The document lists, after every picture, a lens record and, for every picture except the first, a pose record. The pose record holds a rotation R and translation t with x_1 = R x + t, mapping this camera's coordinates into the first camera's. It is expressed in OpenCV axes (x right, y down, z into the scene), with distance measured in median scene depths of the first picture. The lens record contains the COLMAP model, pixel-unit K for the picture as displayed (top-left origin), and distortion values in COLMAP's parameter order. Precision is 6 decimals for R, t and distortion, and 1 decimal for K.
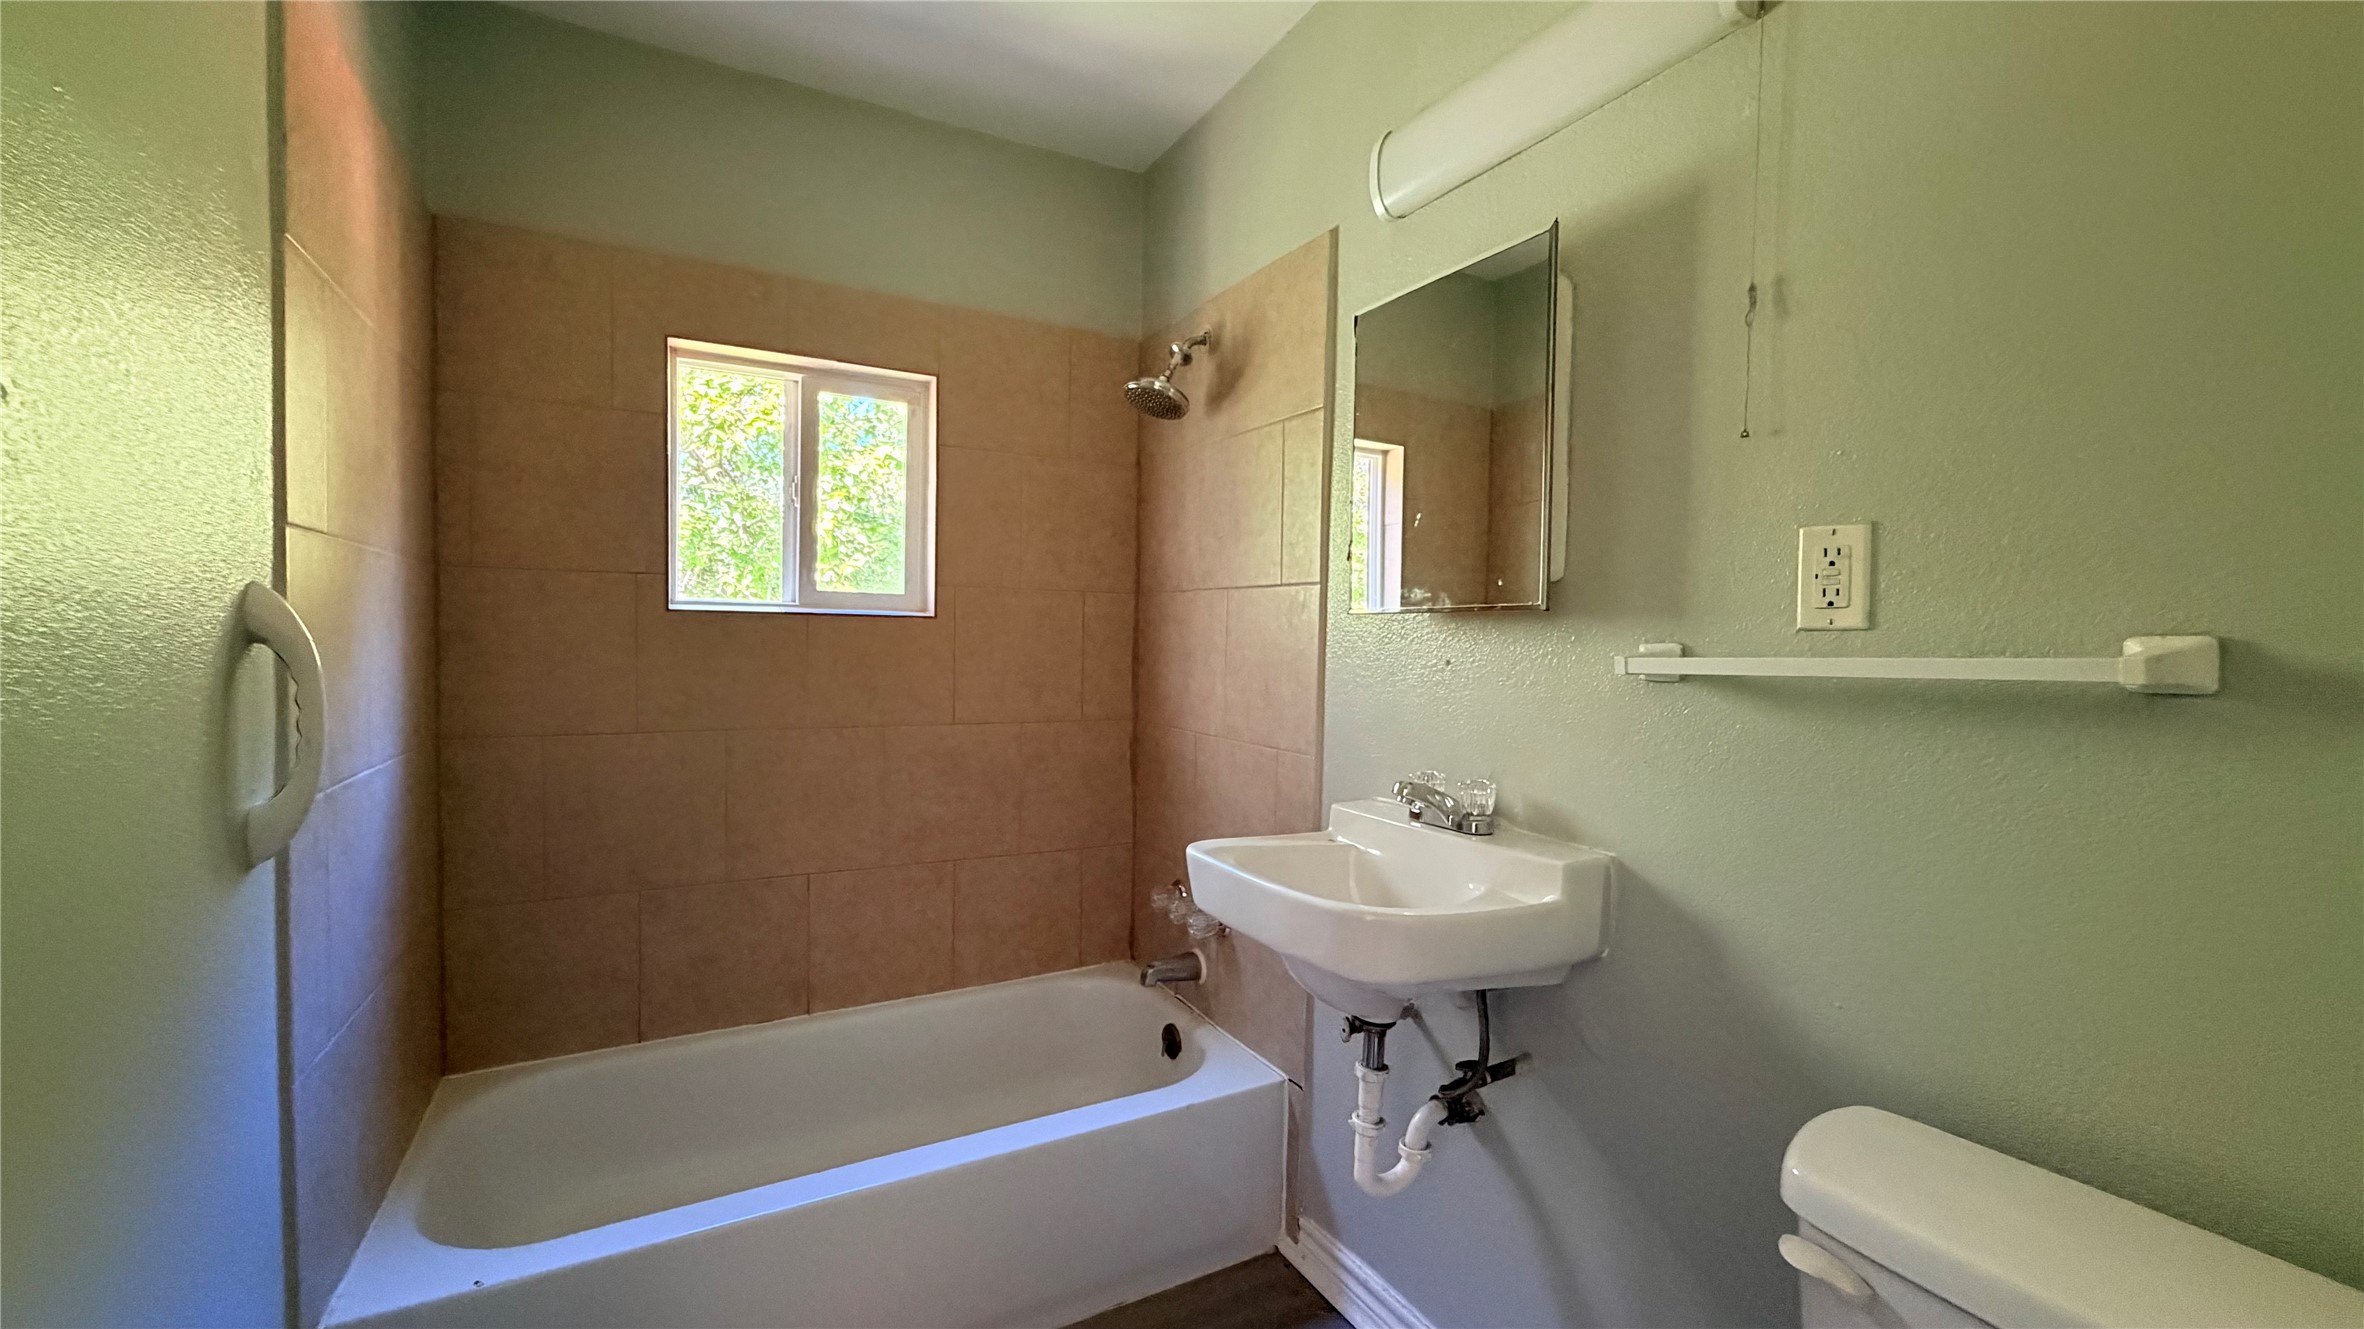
lens RADIAL K [[937.8, 0, 1175.0], [0, 937.8, 664.2], [0, 0, 1]] dist [-0.001762, -0.000148]
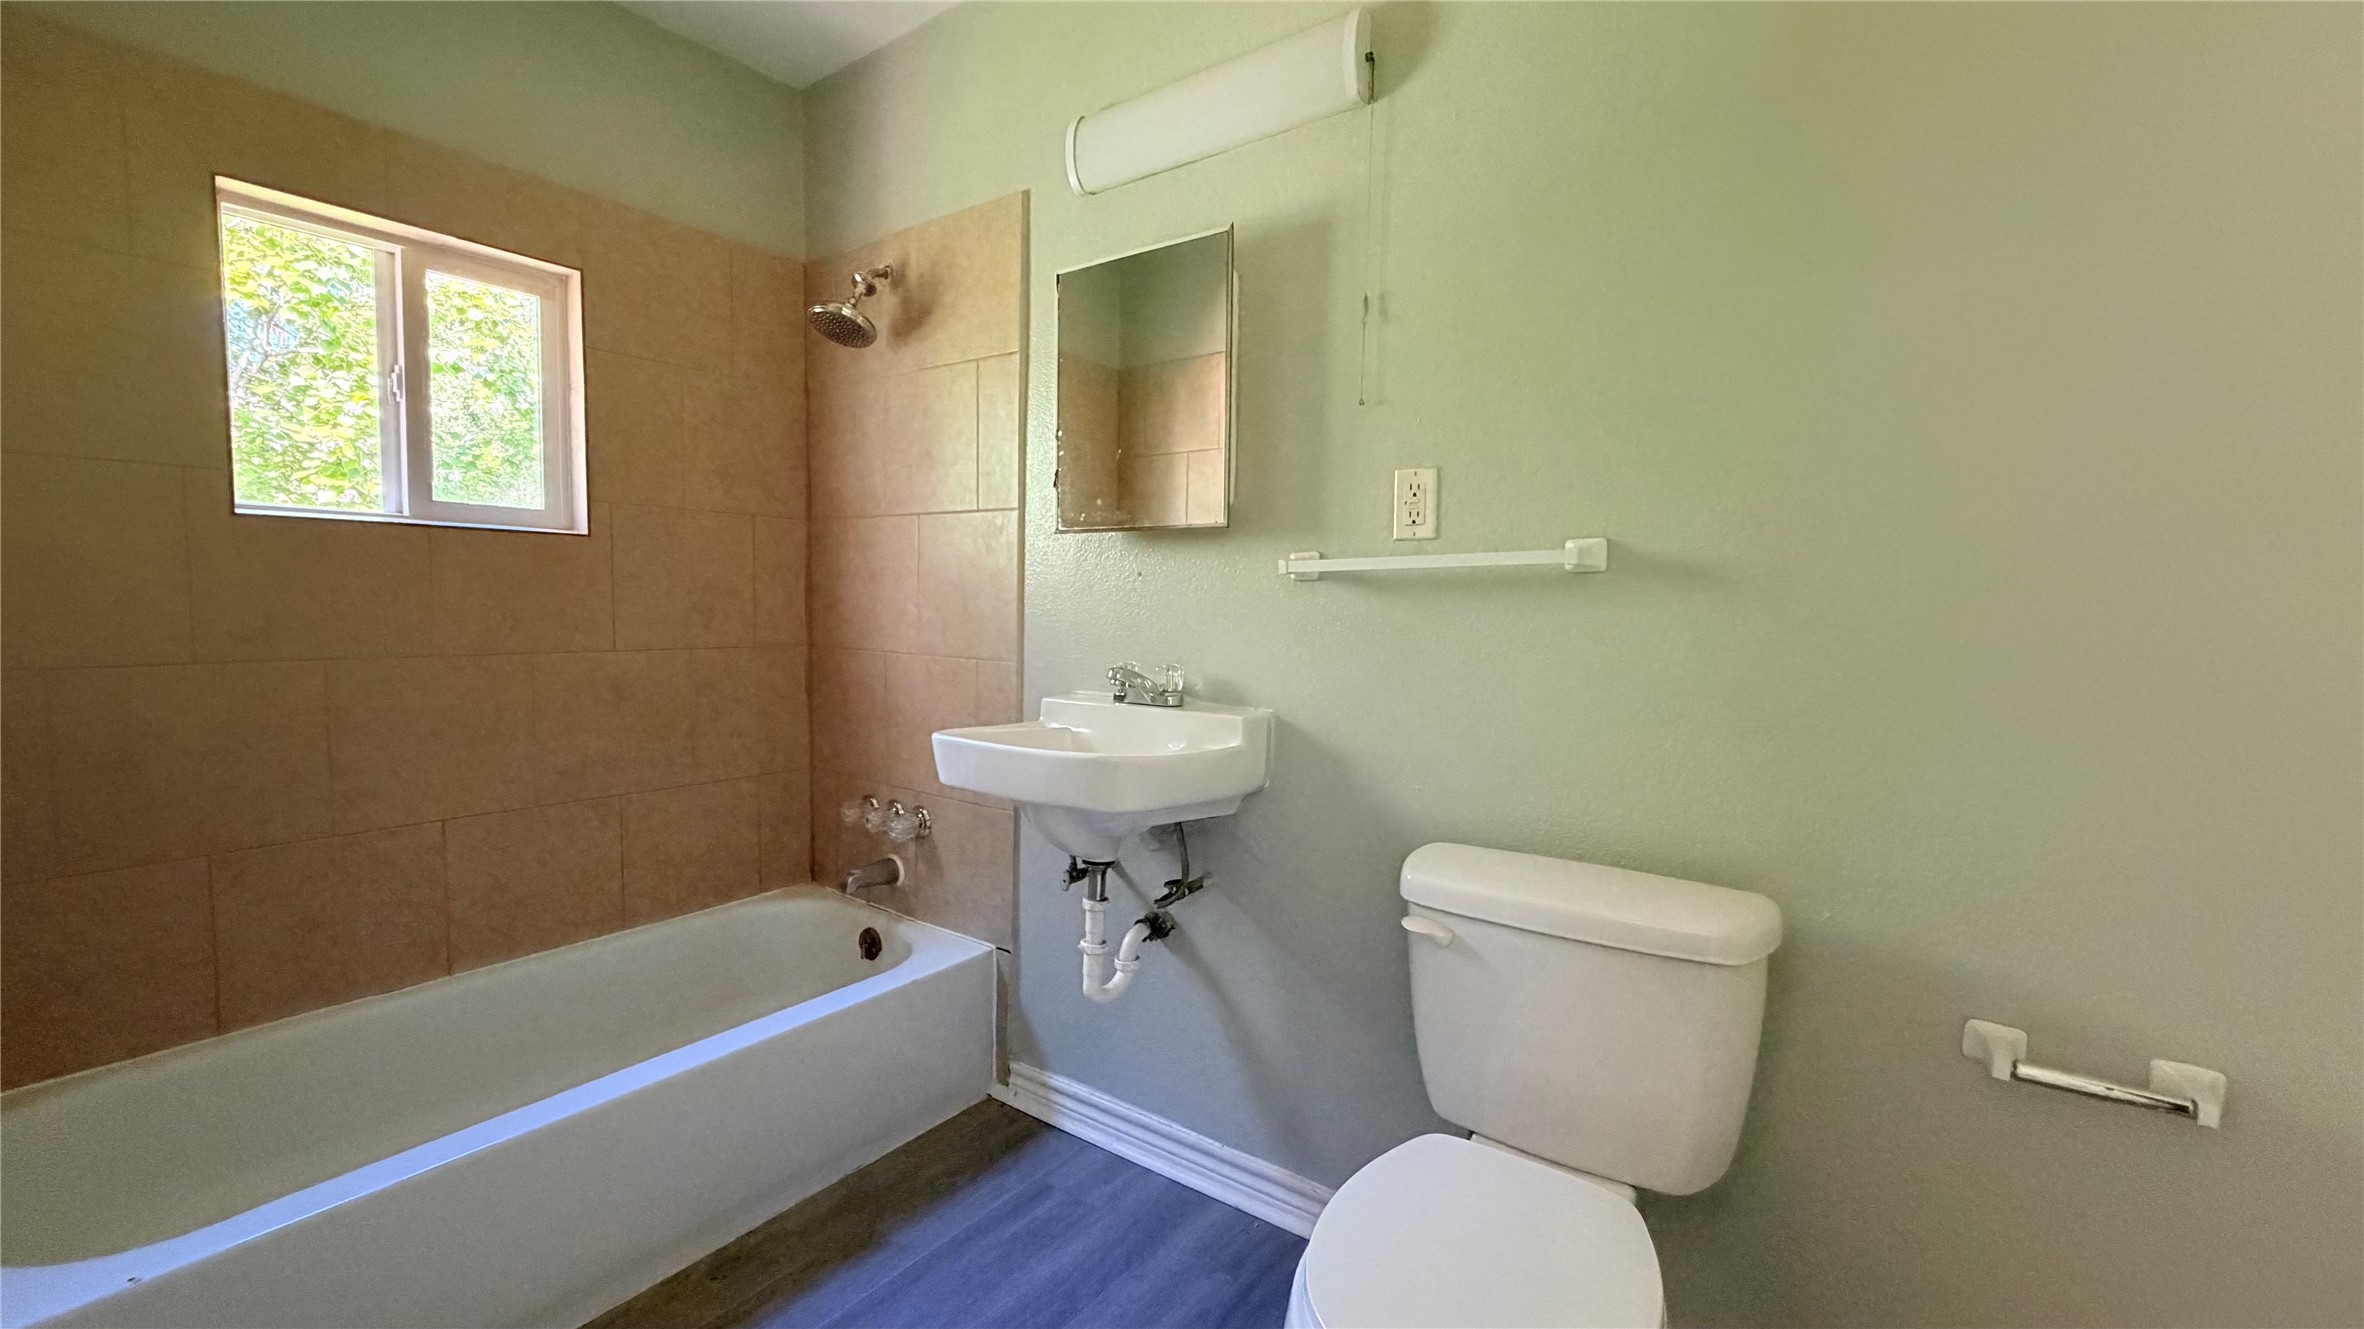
lens RADIAL K [[937.8, 0, 1175.0], [0, 937.8, 664.2], [0, 0, 1]] dist [-0.001762, -0.000148]
pose [[0.905591, -0.030417, 0.423059, -0.154950], [0.010960, 0.998770, 0.048350, 0.046924], [-0.424010, -0.039149, 0.904811, -0.108118]]
